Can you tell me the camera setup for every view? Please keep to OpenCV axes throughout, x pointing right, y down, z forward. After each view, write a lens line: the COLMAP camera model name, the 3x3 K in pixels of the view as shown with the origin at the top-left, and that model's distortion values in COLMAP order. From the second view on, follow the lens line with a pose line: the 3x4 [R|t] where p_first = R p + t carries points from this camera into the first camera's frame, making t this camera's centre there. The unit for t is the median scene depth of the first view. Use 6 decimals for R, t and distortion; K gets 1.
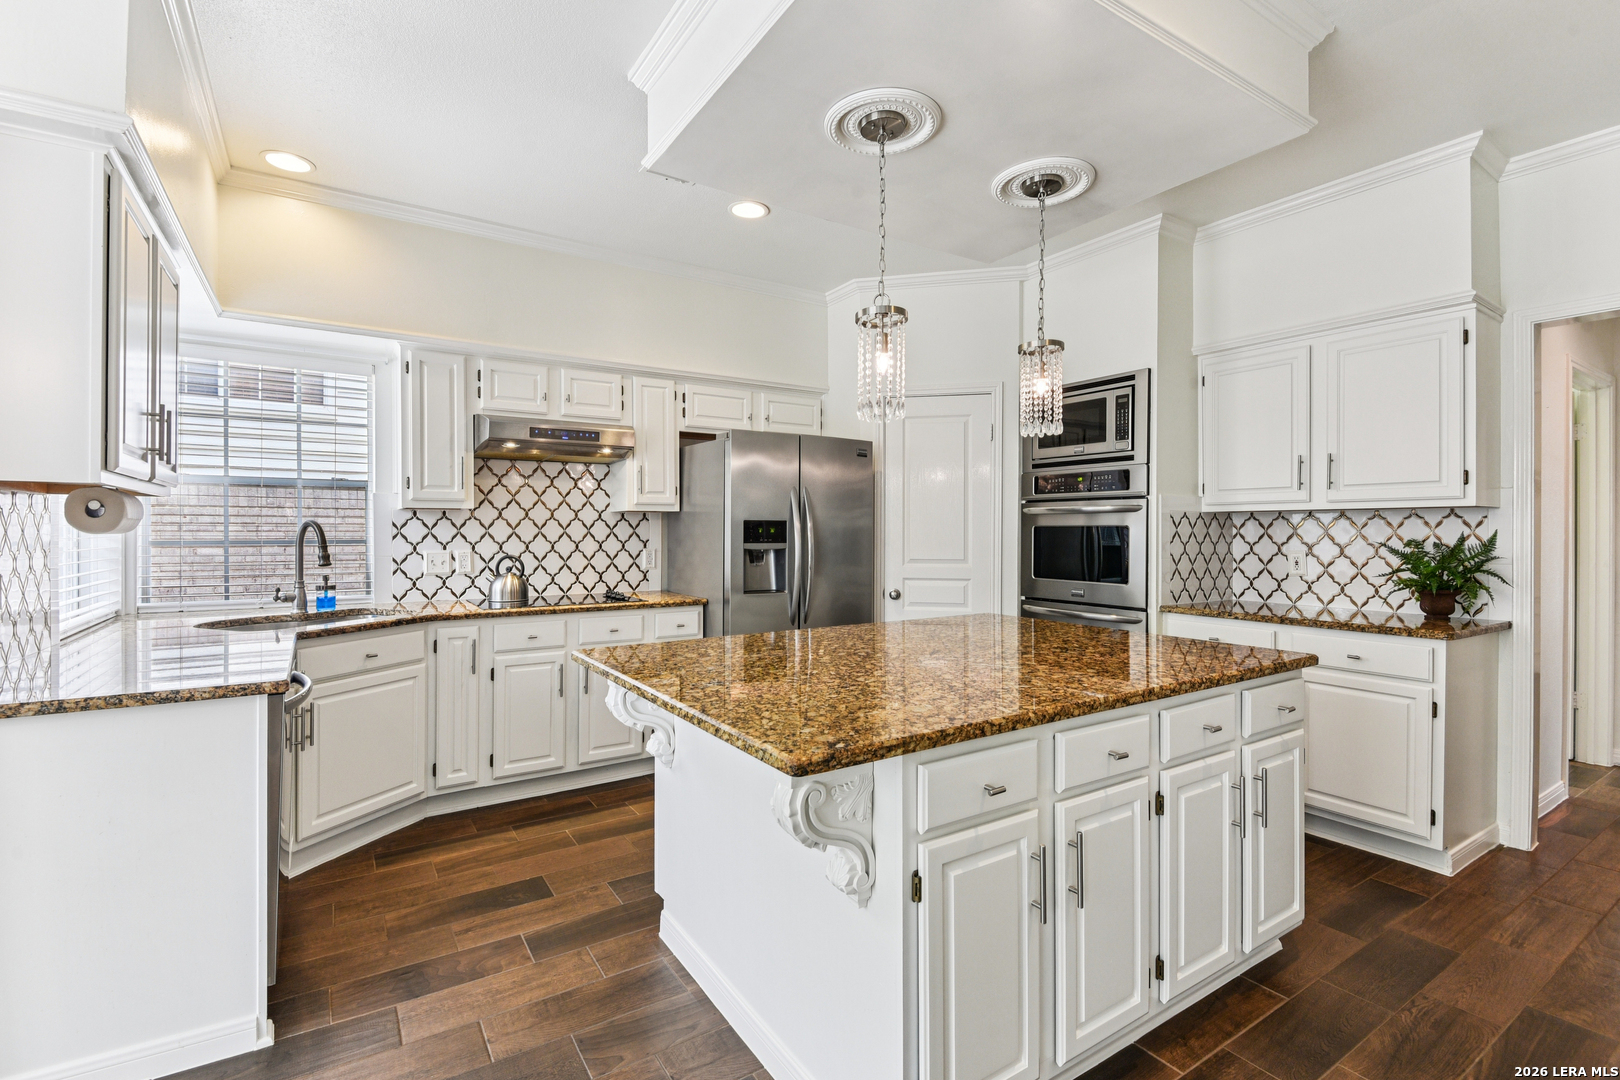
lens RADIAL K [[749.6, 0, 815.5], [0, 749.6, 534.0], [0, 0, 1]] dist [0.041522, -0.029220]
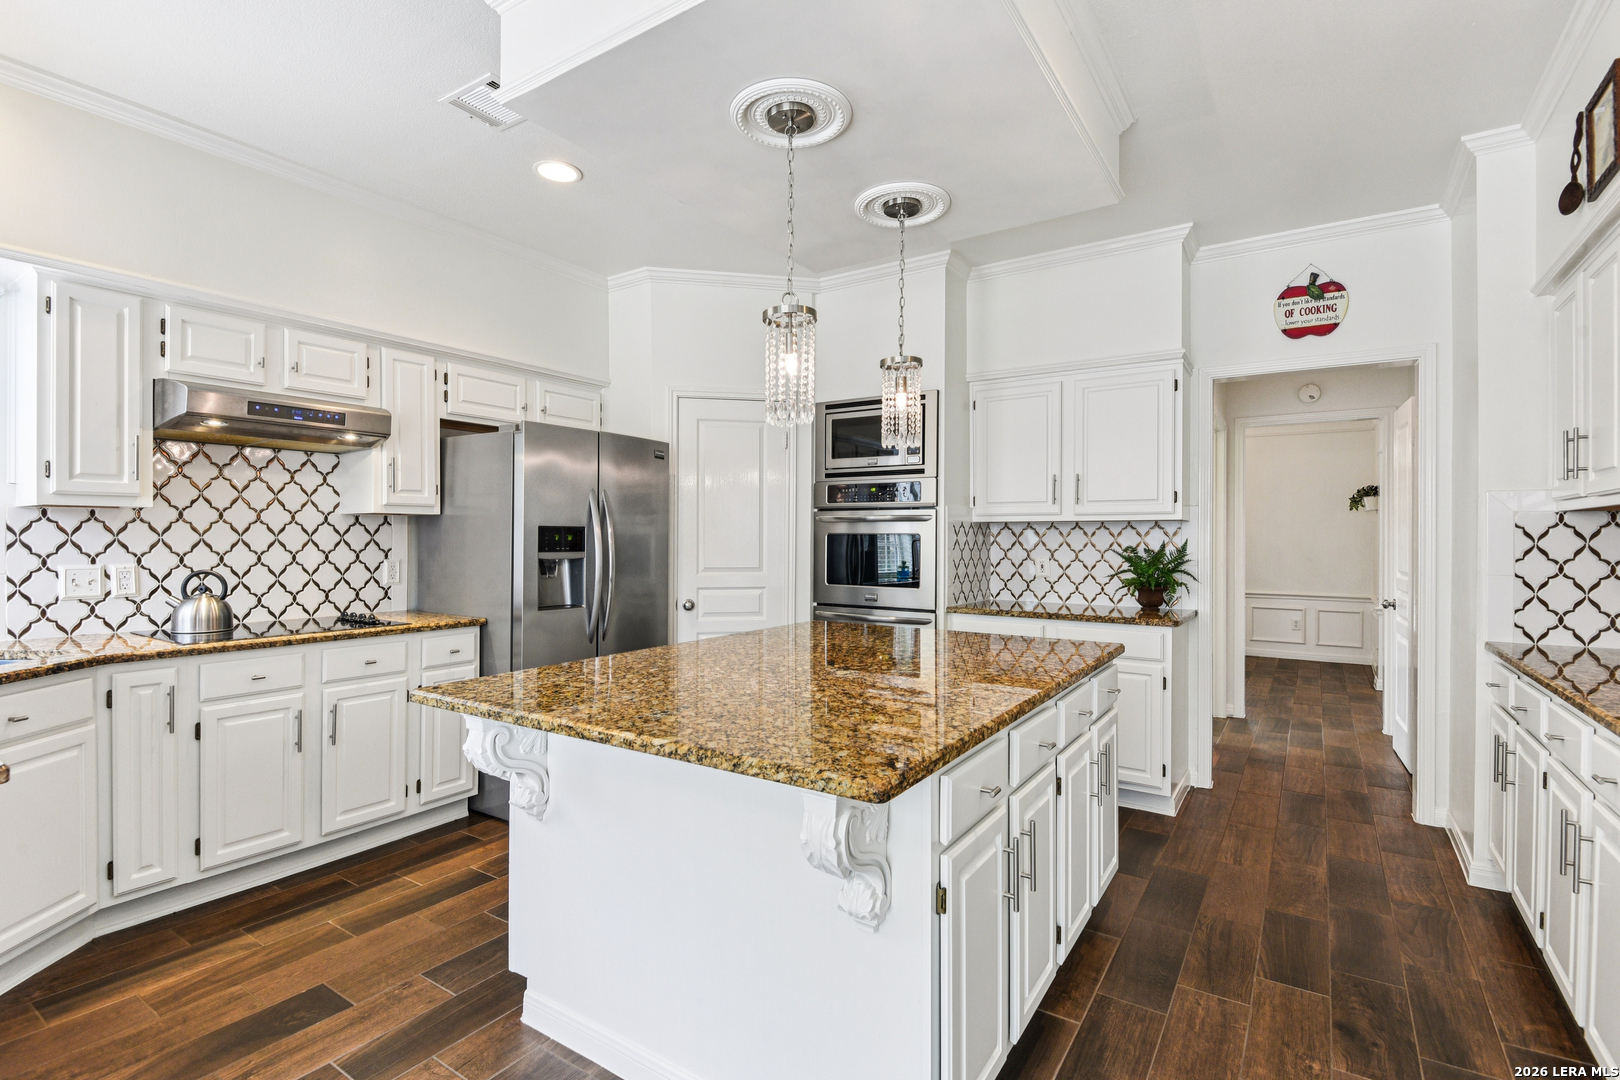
lens RADIAL K [[768.9, 0, 817.2], [0, 768.9, 539.2], [0, 0, 1]] dist [0.039130, -0.027979]
pose [[0.915940, 0.001022, 0.401313, -0.163366], [-0.000548, 0.999999, -0.001294, -0.002025], [-0.401314, 0.000965, 0.915940, 0.049686]]
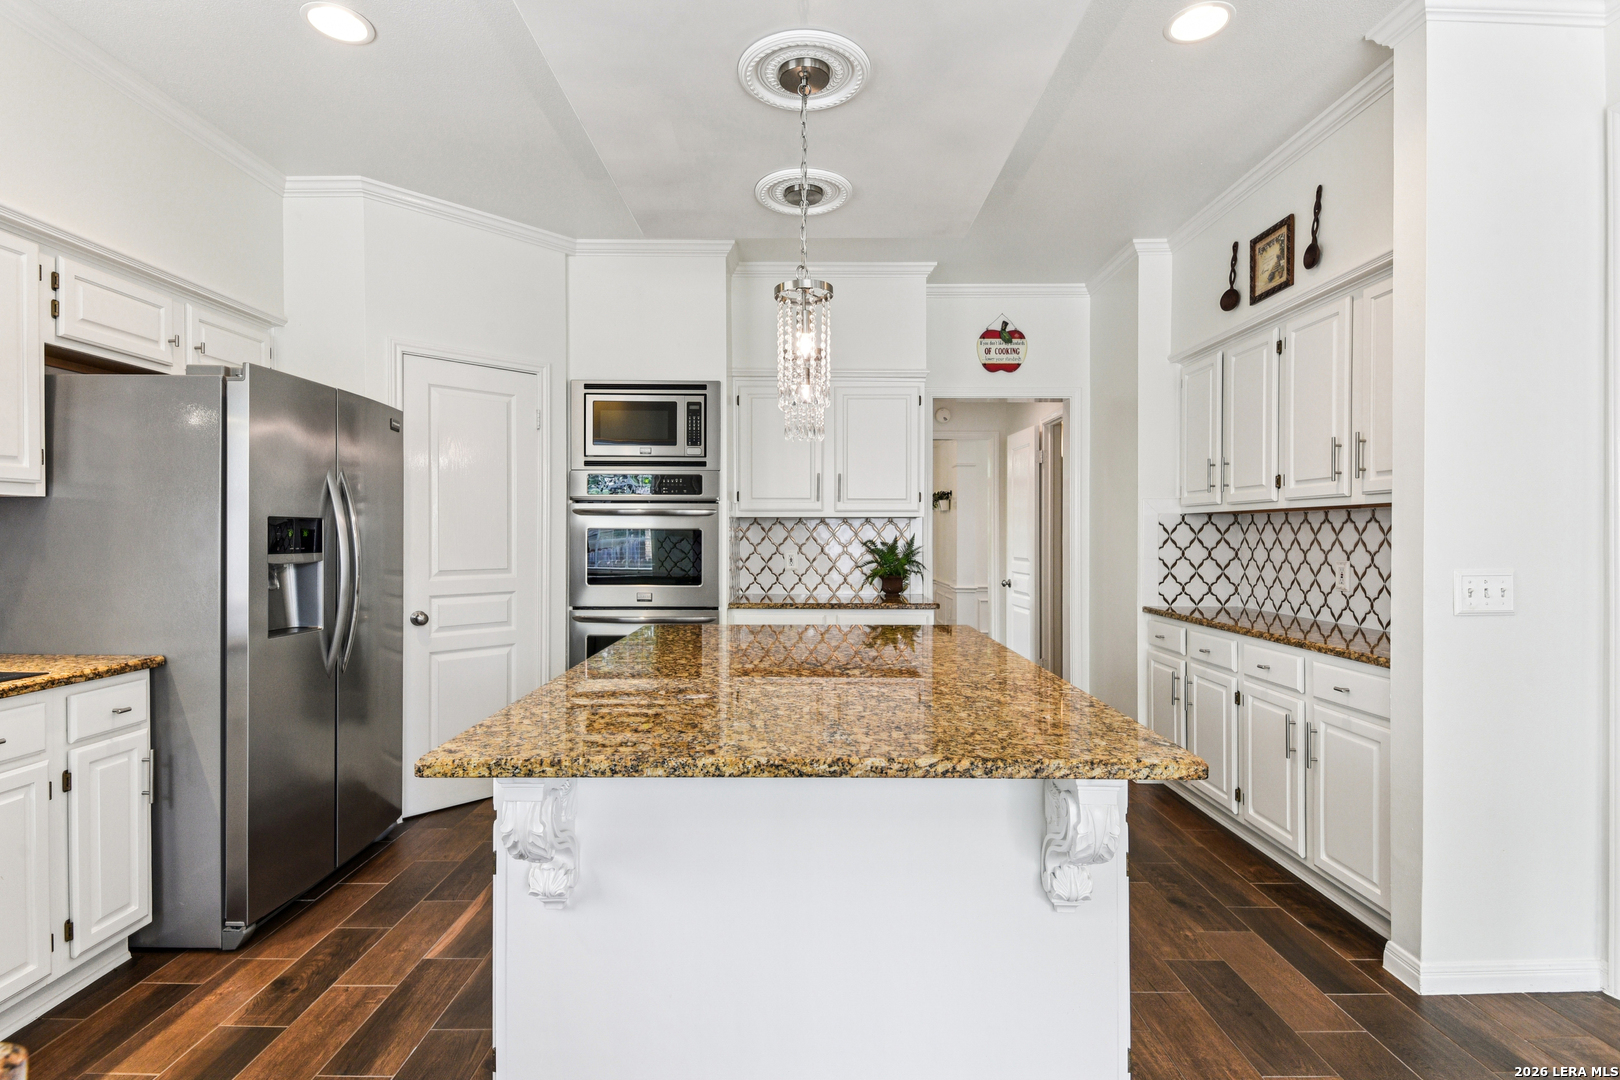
lens RADIAL K [[768.9, 0, 817.2], [0, 768.9, 539.2], [0, 0, 1]] dist [0.039130, -0.027979]
pose [[0.541900, -0.005864, 0.840423, -0.394531], [0.003138, 0.999983, 0.004955, -0.001479], [-0.840437, -0.000048, 0.541909, 0.292456]]
